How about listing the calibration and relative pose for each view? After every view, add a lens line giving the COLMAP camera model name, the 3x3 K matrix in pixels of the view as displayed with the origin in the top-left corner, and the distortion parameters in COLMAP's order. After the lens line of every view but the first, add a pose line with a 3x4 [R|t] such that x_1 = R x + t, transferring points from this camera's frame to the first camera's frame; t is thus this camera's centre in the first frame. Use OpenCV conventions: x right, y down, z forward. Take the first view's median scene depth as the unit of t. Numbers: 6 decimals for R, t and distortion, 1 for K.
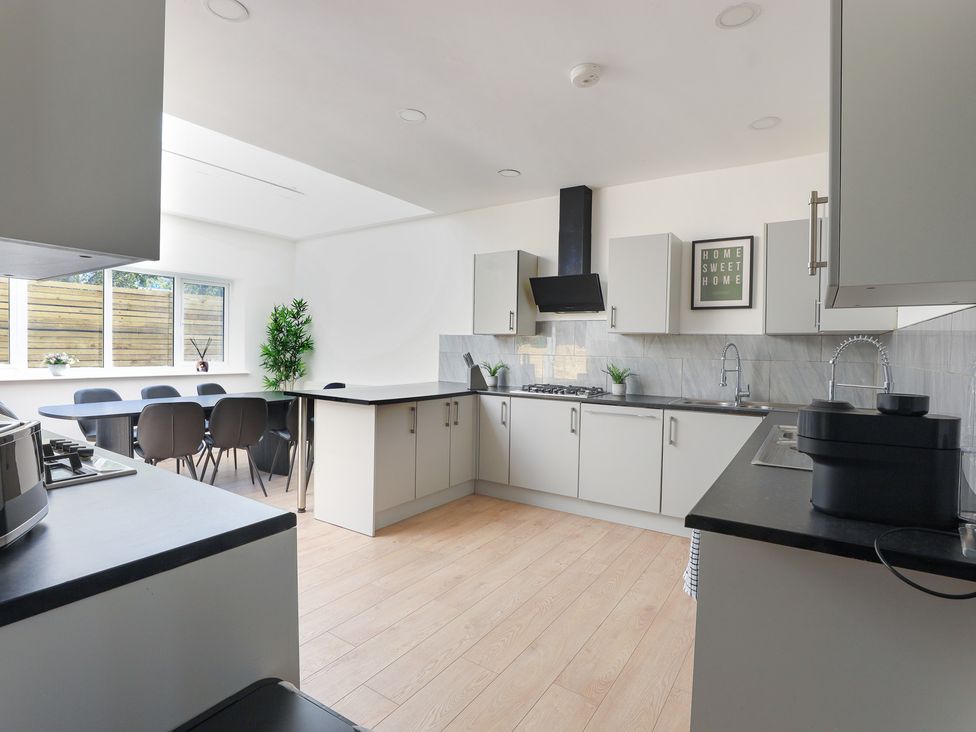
lens RADIAL K [[506.8, 0, 497.6], [0, 506.8, 366.0], [0, 0, 1]] dist [-0.035681, 0.007603]
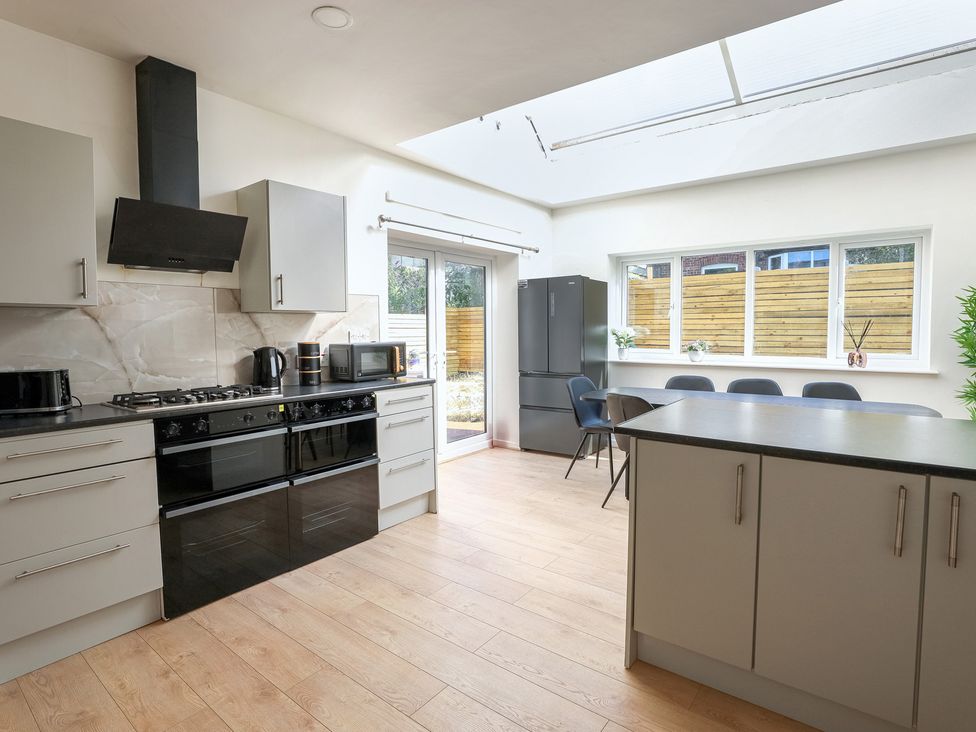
lens RADIAL K [[506.8, 0, 470.7], [0, 506.8, 363.1], [0, 0, 1]] dist [-0.035681, 0.007603]
pose [[-0.065986, 0.046418, -0.996740, 0.159698], [-0.025868, 0.998502, 0.048212, -0.012866], [0.997485, 0.028965, -0.064686, 0.446811]]
